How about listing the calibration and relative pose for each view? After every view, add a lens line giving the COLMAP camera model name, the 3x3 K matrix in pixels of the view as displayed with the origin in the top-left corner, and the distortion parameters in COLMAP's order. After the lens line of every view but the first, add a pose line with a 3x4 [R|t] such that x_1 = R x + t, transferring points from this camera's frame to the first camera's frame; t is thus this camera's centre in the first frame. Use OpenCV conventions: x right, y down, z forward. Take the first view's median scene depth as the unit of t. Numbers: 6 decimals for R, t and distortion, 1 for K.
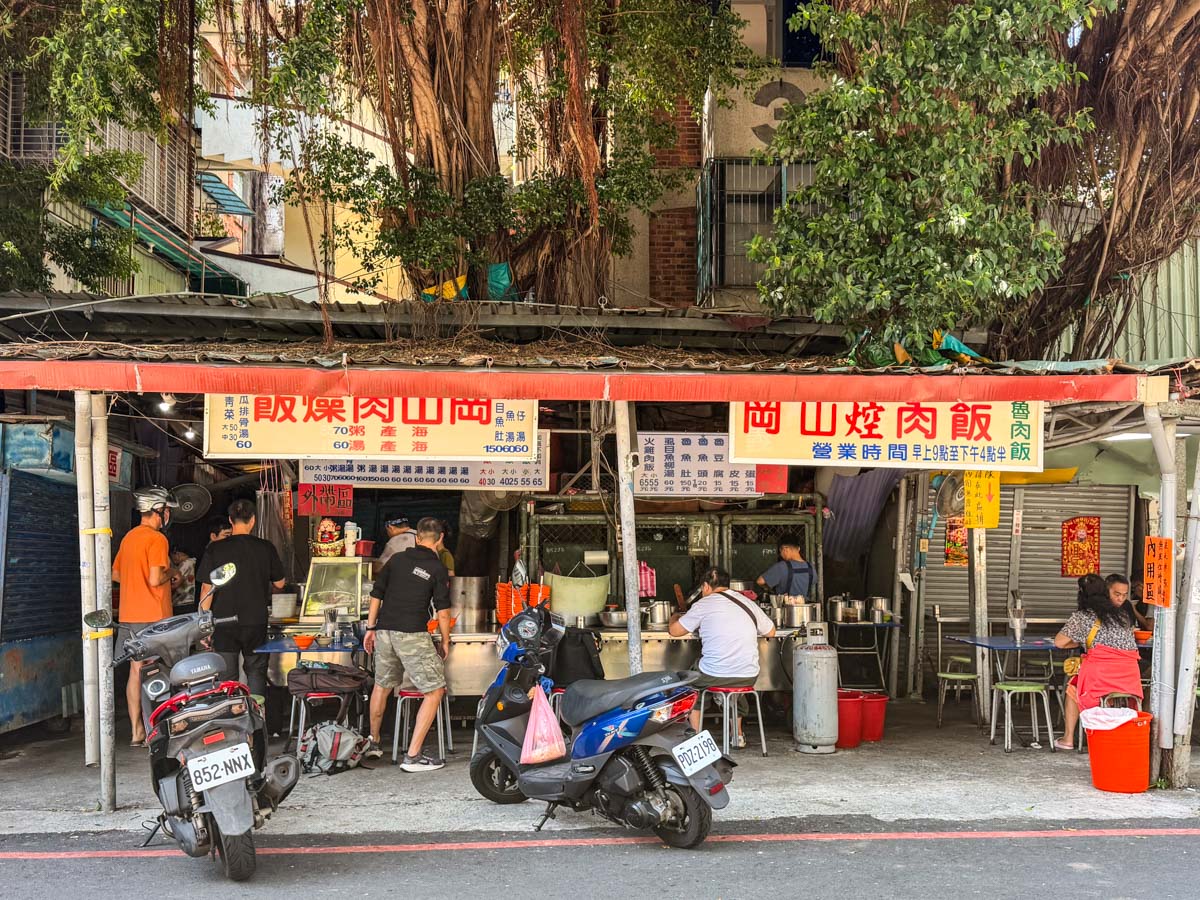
lens RADIAL K [[1165.9, 0, 587.4], [0, 1165.9, 465.4], [0, 0, 1]] dist [0.194990, -0.481572]
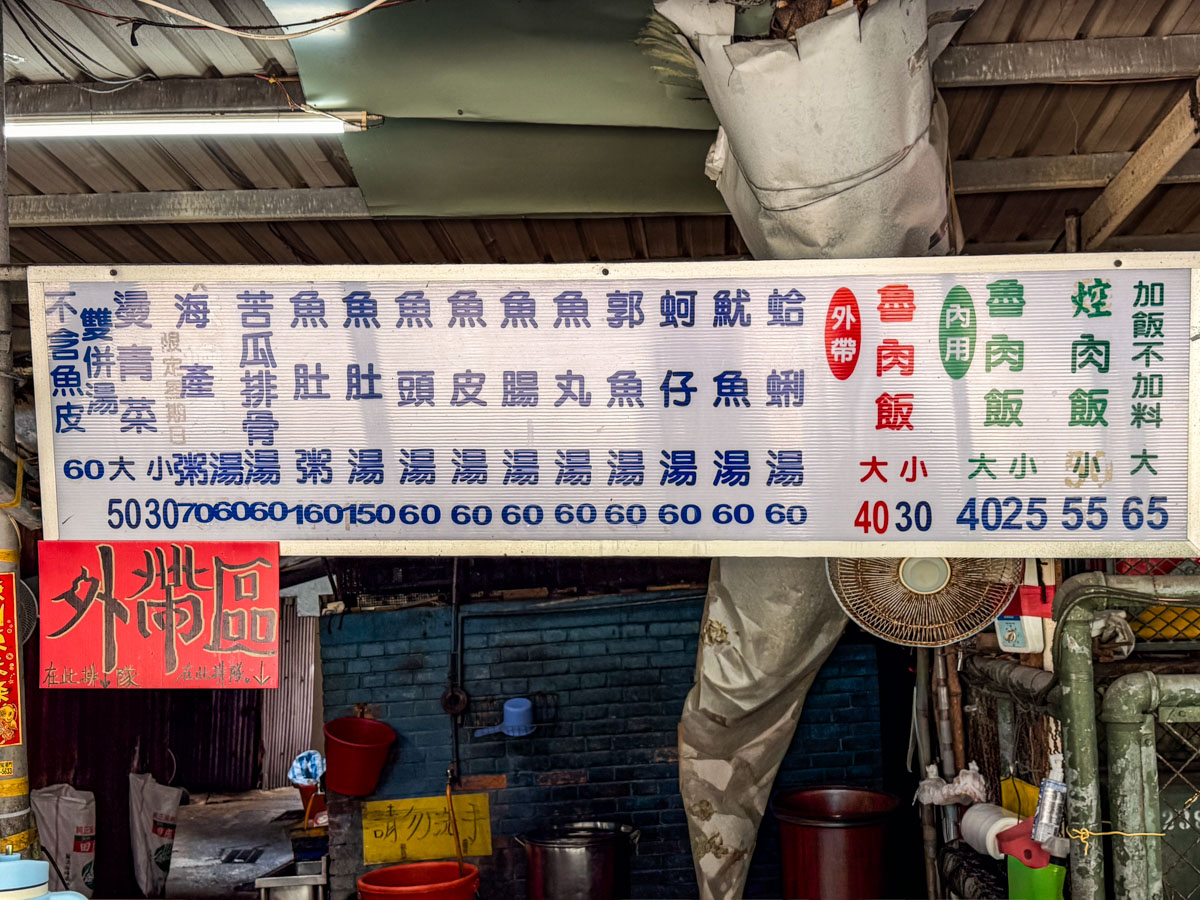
lens RADIAL K [[1378.6, 0, 600.0], [0, 1378.6, 450.0], [0, 0, 1]] dist [0.192995, -0.423826]
pose [[0.993805, -0.026106, -0.108030, -0.111559], [0.018525, 0.997333, -0.070592, 0.018686], [0.109585, 0.068154, 0.991638, 0.747997]]
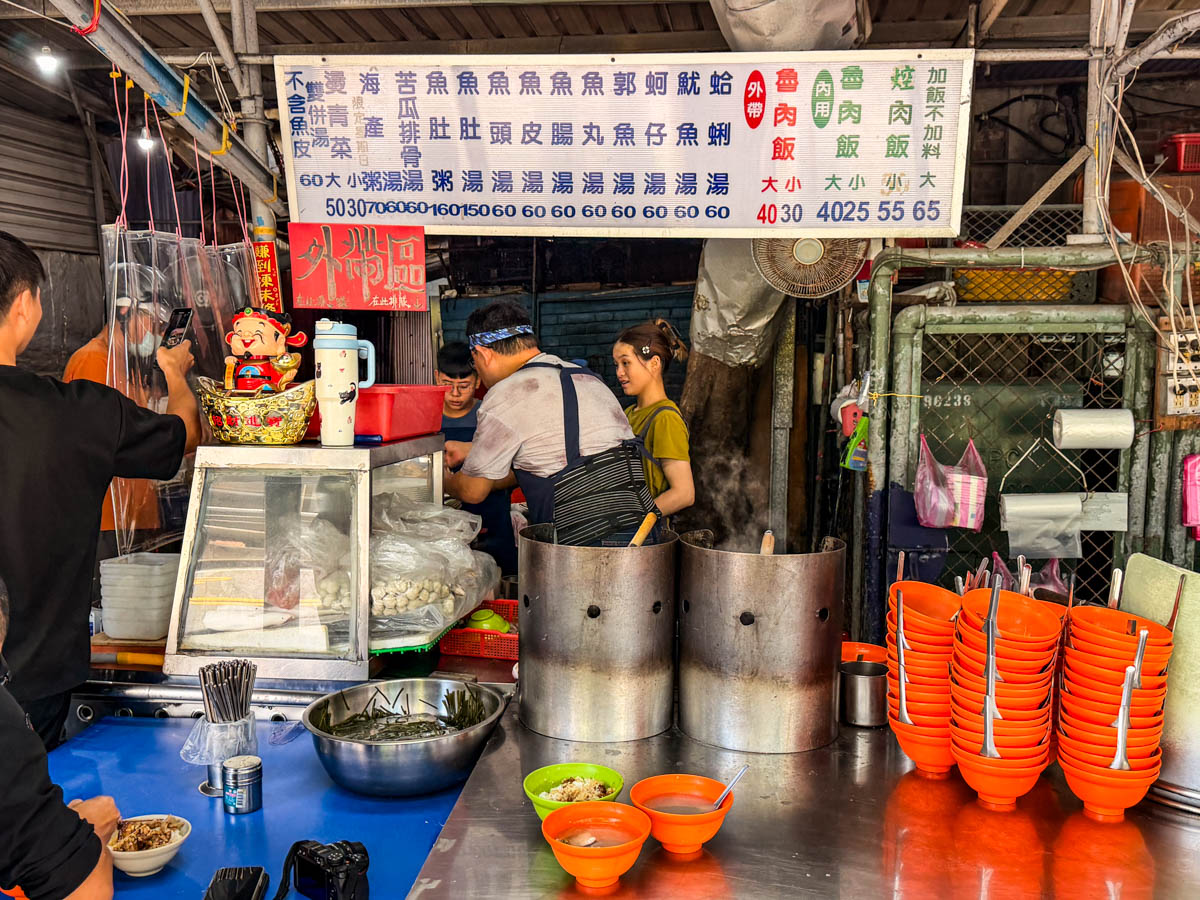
lens RADIAL K [[1165.9, 0, 587.4], [0, 1165.9, 465.4], [0, 0, 1]] dist [0.194990, -0.481572]
pose [[0.984370, 0.023115, -0.174591, -0.079469], [0.005366, 0.986953, 0.160918, 0.031779], [0.176033, -0.159340, 0.971403, 0.627849]]
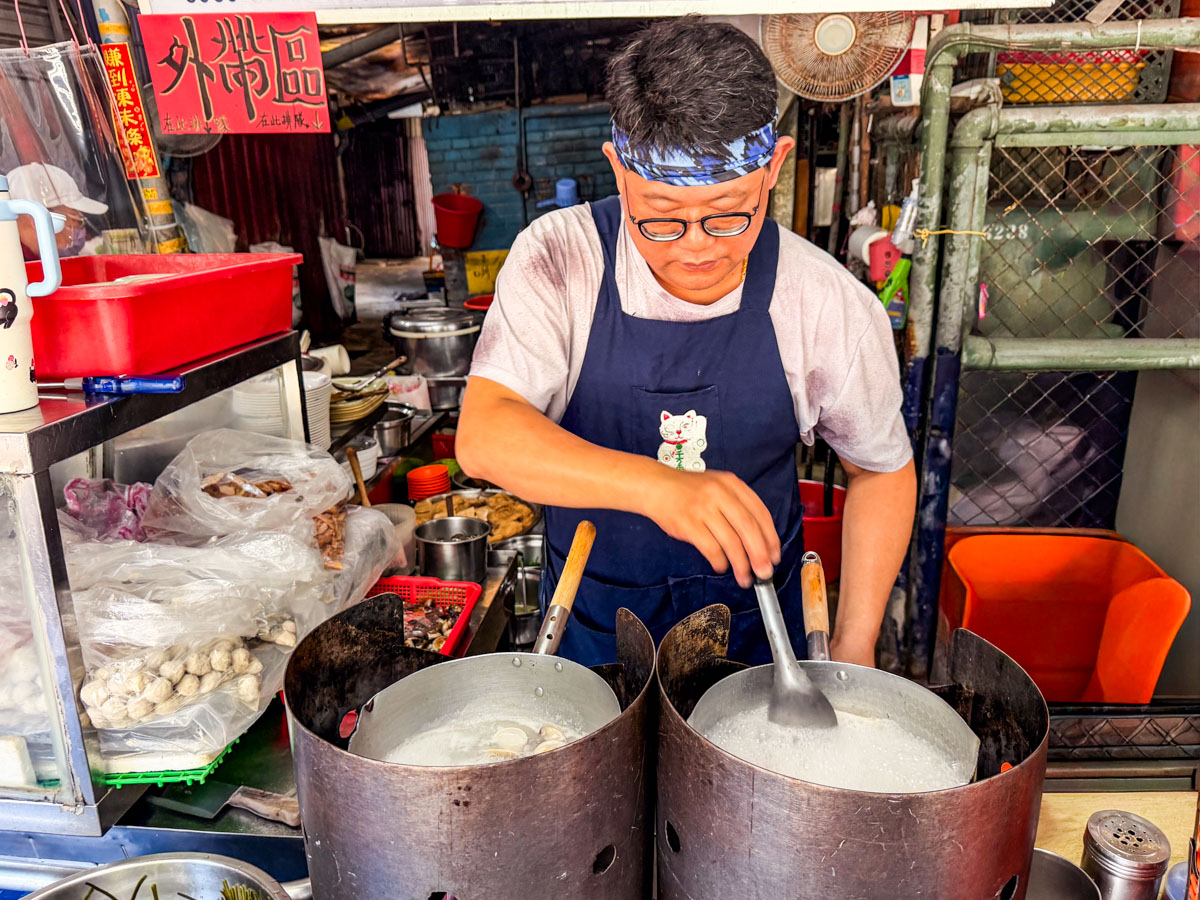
lens RADIAL K [[949.6, 0, 600.0], [0, 949.6, 450.0], [0, 0, 1]] dist [0.002019, -0.013255]
pose [[0.985115, 0.030988, -0.169081, -0.091791], [0.030884, 0.935704, 0.351433, 0.036674], [0.169100, -0.351424, 0.920819, 0.768386]]
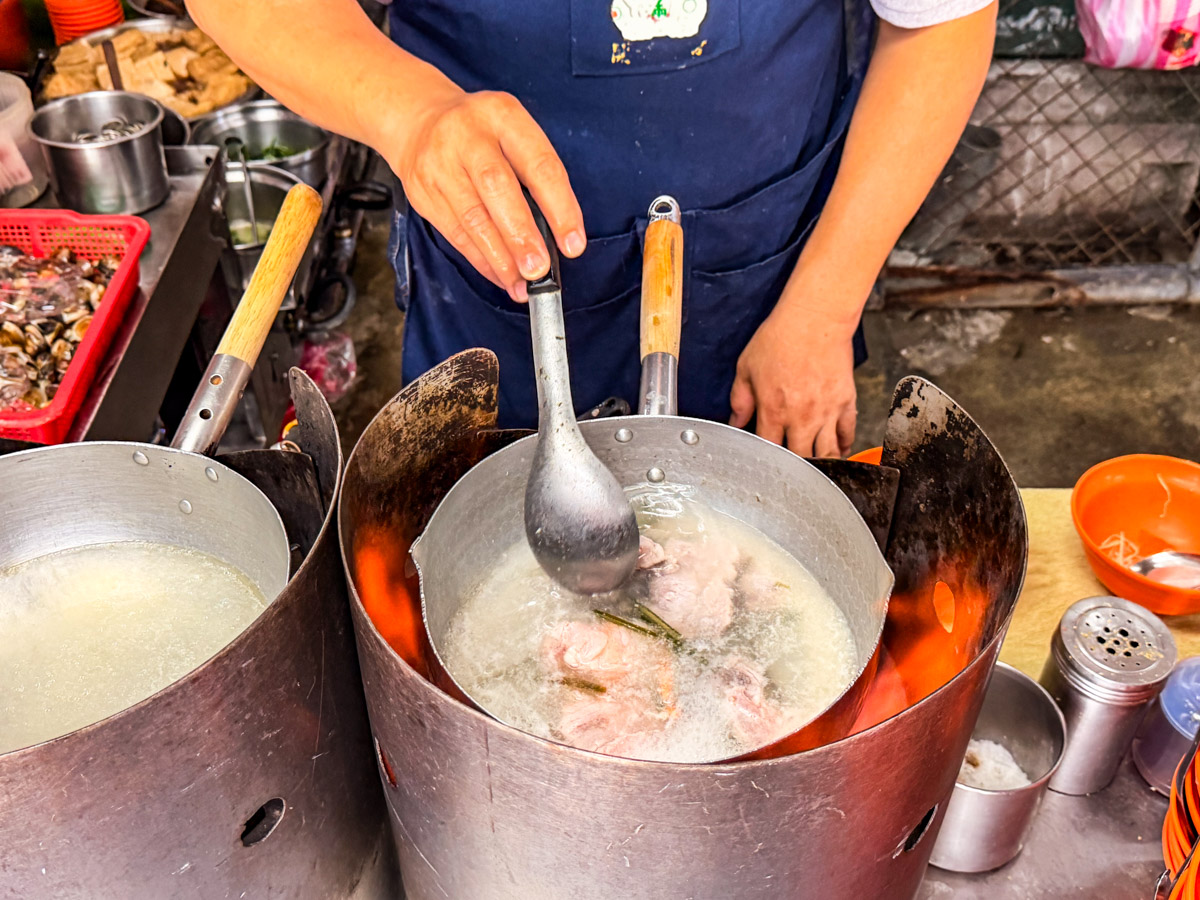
lens RADIAL K [[1311.8, 0, 570.5], [0, 1311.8, 449.2], [0, 0, 1]] dist [0.016728, 0.001586]
pose [[0.996373, 0.046520, -0.071254, -0.085615], [0.016718, 0.714013, 0.699933, 0.037132], [0.083437, -0.698585, 0.710645, 0.792806]]
